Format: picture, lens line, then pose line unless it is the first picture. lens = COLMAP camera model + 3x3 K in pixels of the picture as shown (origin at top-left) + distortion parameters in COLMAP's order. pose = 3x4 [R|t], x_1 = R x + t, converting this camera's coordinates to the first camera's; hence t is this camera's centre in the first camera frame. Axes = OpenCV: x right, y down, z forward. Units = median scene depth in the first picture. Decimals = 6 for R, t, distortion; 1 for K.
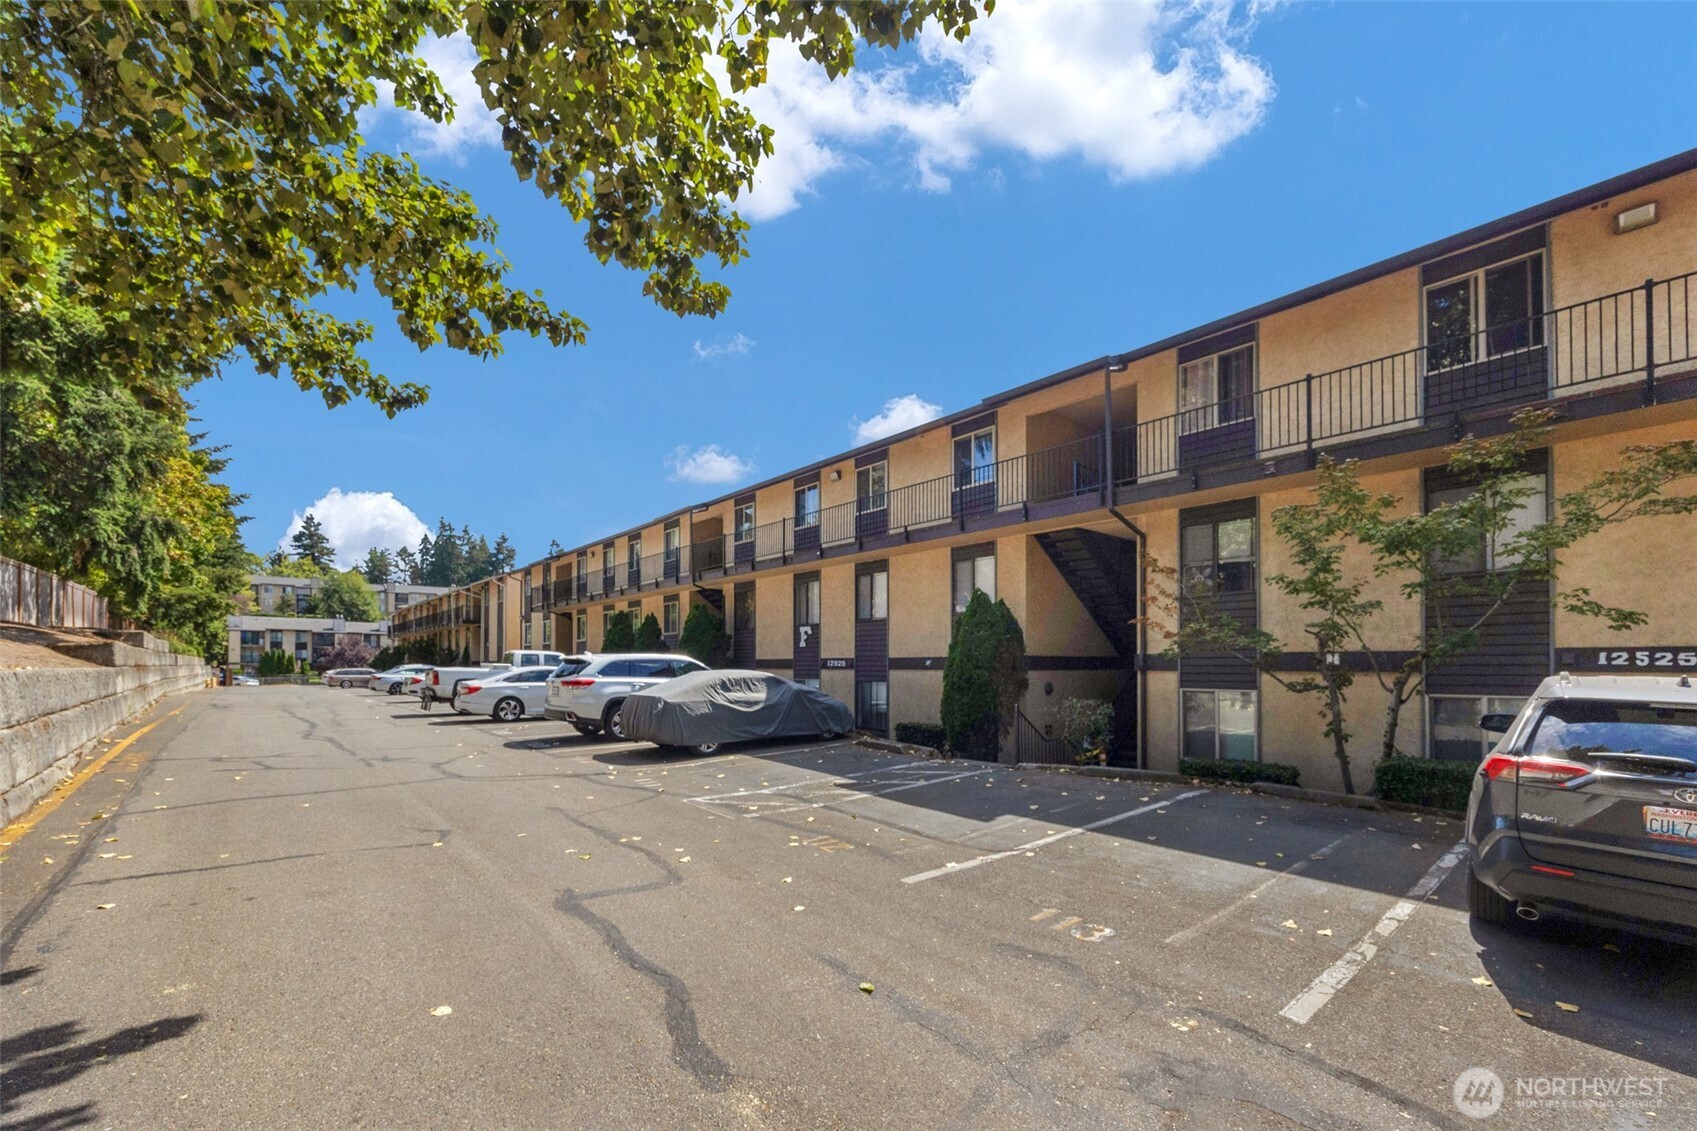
lens RADIAL K [[669.1, 0, 867.1], [0, 669.1, 565.6], [0, 0, 1]] dist [-0.000022, 0.000034]
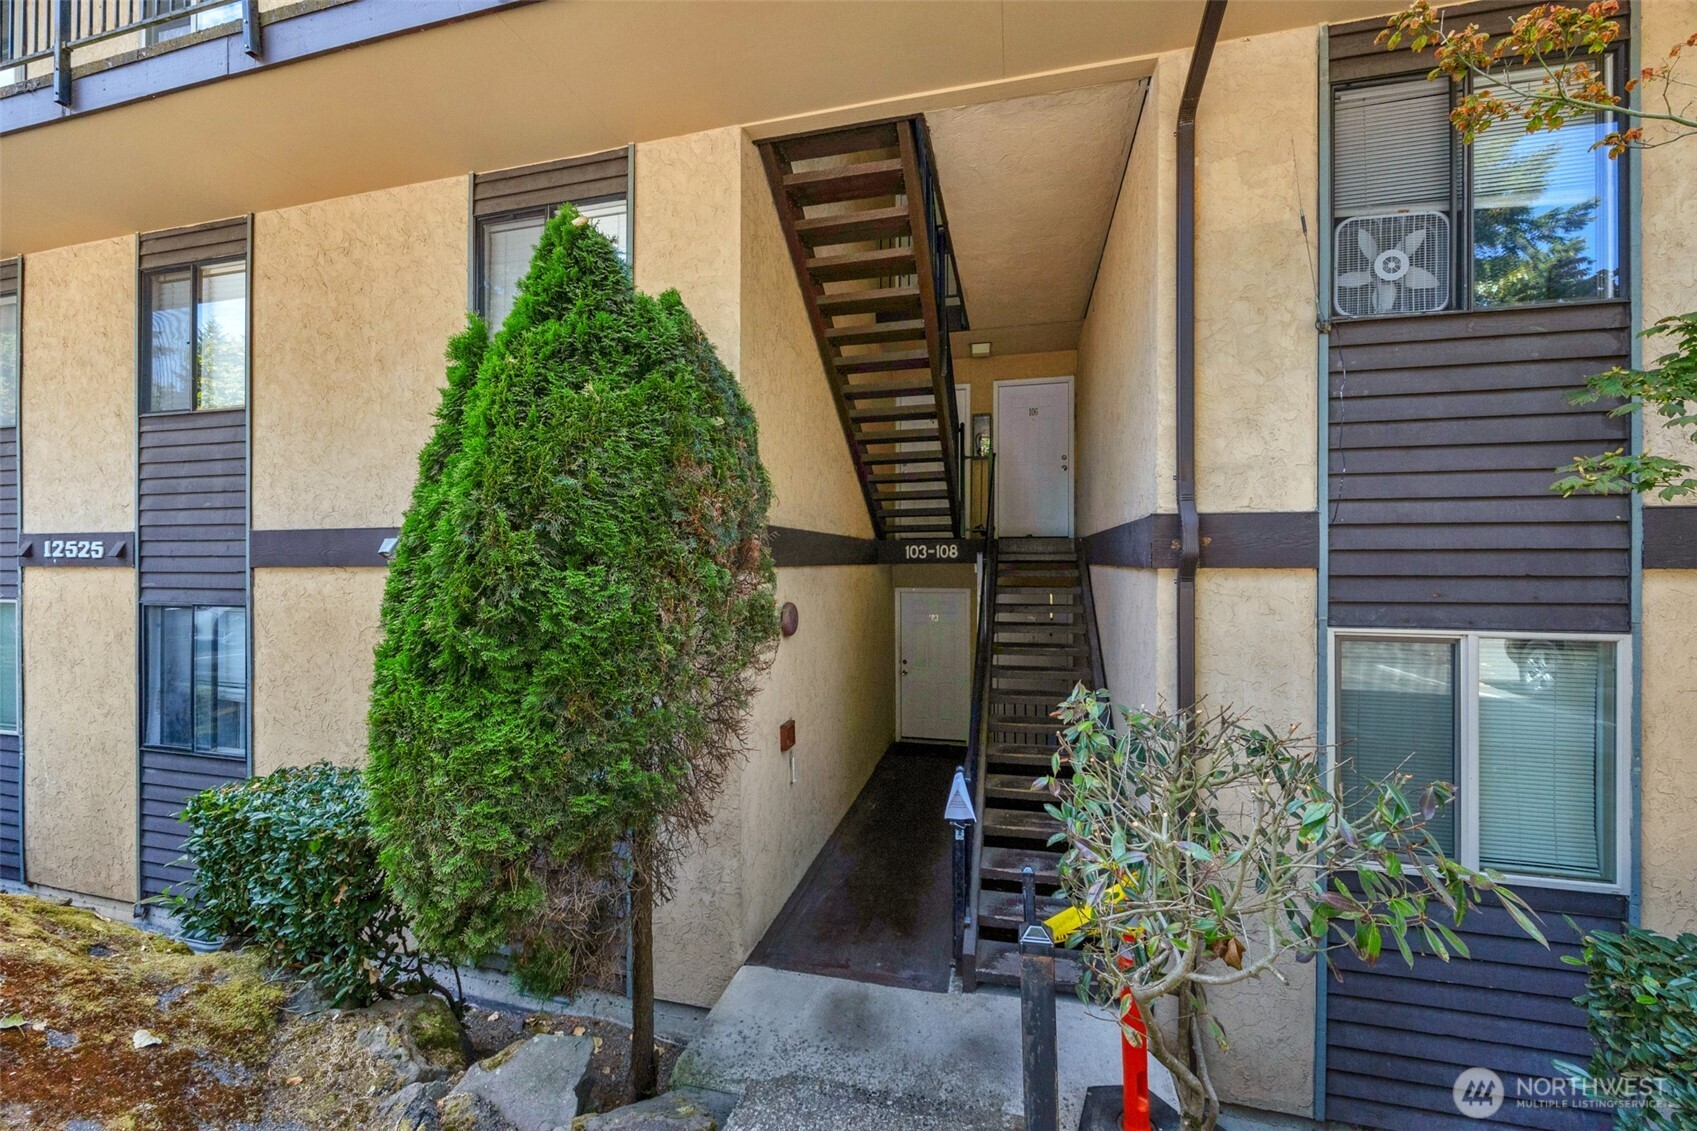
lens RADIAL K [[669.1, 0, 867.1], [0, 669.1, 565.6], [0, 0, 1]] dist [-0.000022, 0.000034]
pose [[0.821135, -0.000792, 0.570733, 0.115407], [-0.084976, 0.988683, 0.123631, 0.114865], [-0.564372, -0.150017, 0.811775, 0.736418]]
